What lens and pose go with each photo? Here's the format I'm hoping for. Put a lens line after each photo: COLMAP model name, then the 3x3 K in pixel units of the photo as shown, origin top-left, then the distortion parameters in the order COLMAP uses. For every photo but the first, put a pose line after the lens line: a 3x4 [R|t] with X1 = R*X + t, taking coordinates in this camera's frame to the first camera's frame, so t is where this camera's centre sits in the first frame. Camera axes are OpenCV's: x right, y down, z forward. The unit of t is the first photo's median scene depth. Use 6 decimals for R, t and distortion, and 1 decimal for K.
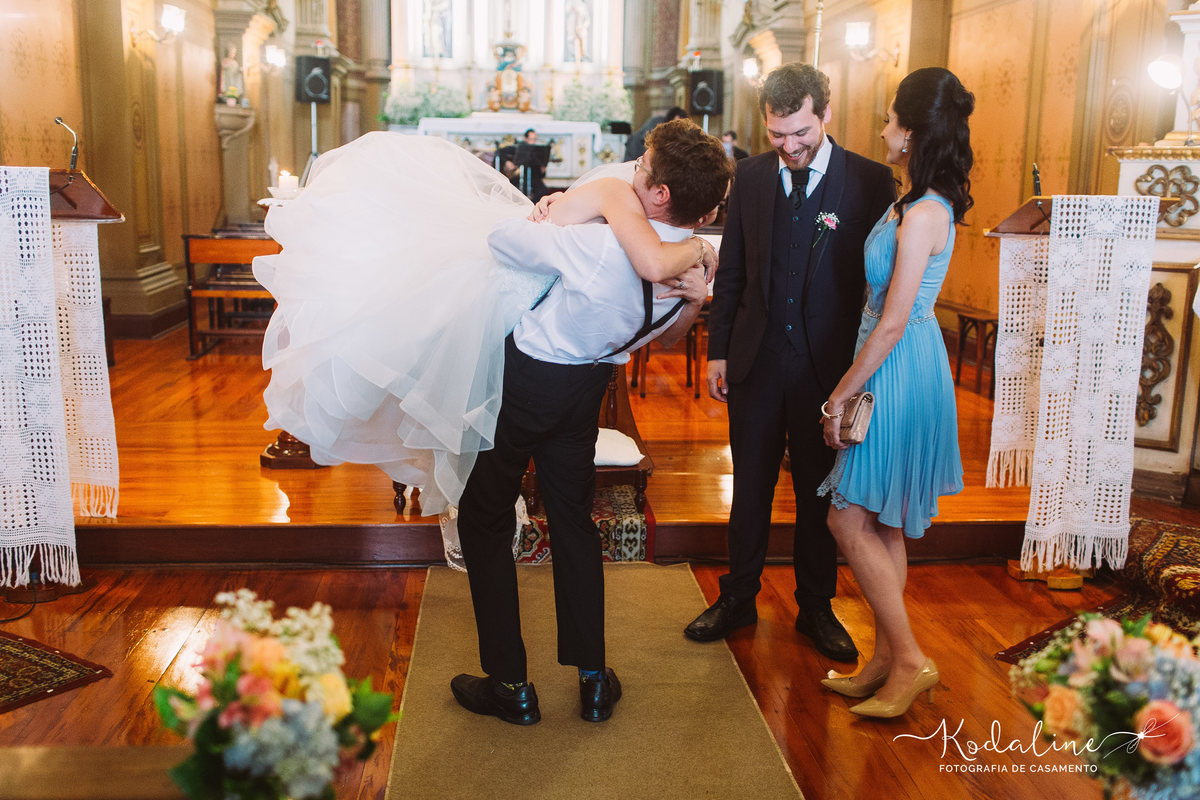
lens RADIAL K [[1148.1, 0, 600.0], [0, 1148.1, 400.0], [0, 0, 1]] dist [-0.043195, -0.001761]
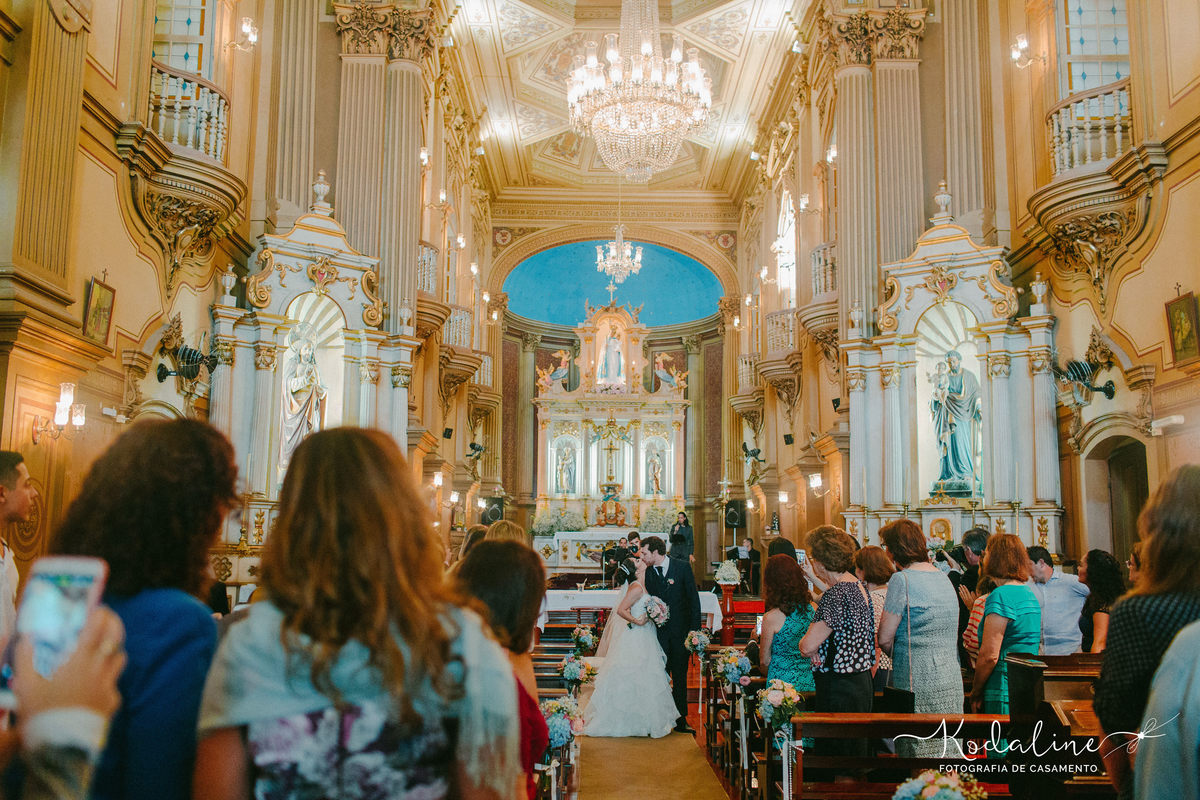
lens RADIAL K [[1148.1, 0, 600.0], [0, 1148.1, 400.0], [0, 0, 1]] dist [-0.043195, -0.001761]
pose [[0.996072, -0.024633, -0.085054, 0.042595], [-0.004610, 0.944798, -0.327622, 0.096970], [0.088430, 0.326727, 0.940973, -0.524865]]
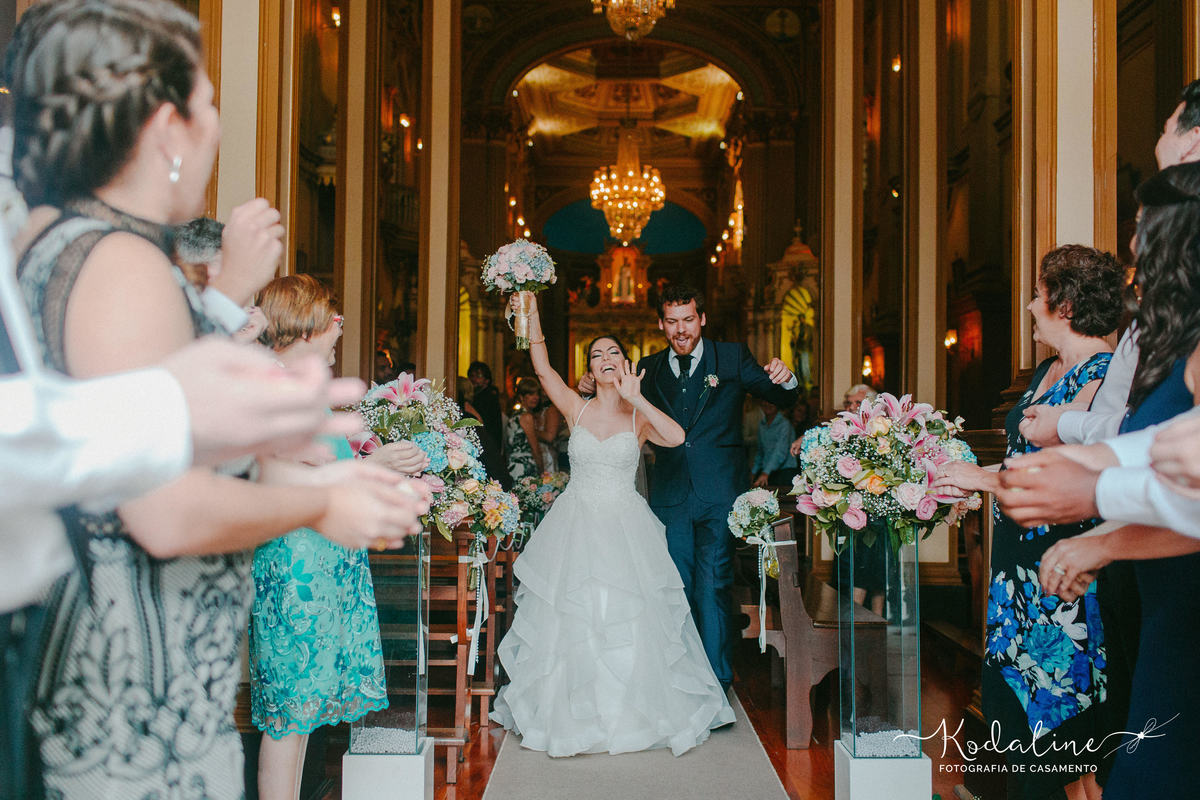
lens RADIAL K [[1148.1, 0, 600.0], [0, 1148.1, 400.0], [0, 0, 1]] dist [-0.043195, -0.001761]
pose [[0.994188, -0.014942, -0.106619, 0.106583], [-0.009605, 0.974063, -0.226074, 0.220193], [0.107231, 0.225784, 0.968258, -1.079918]]
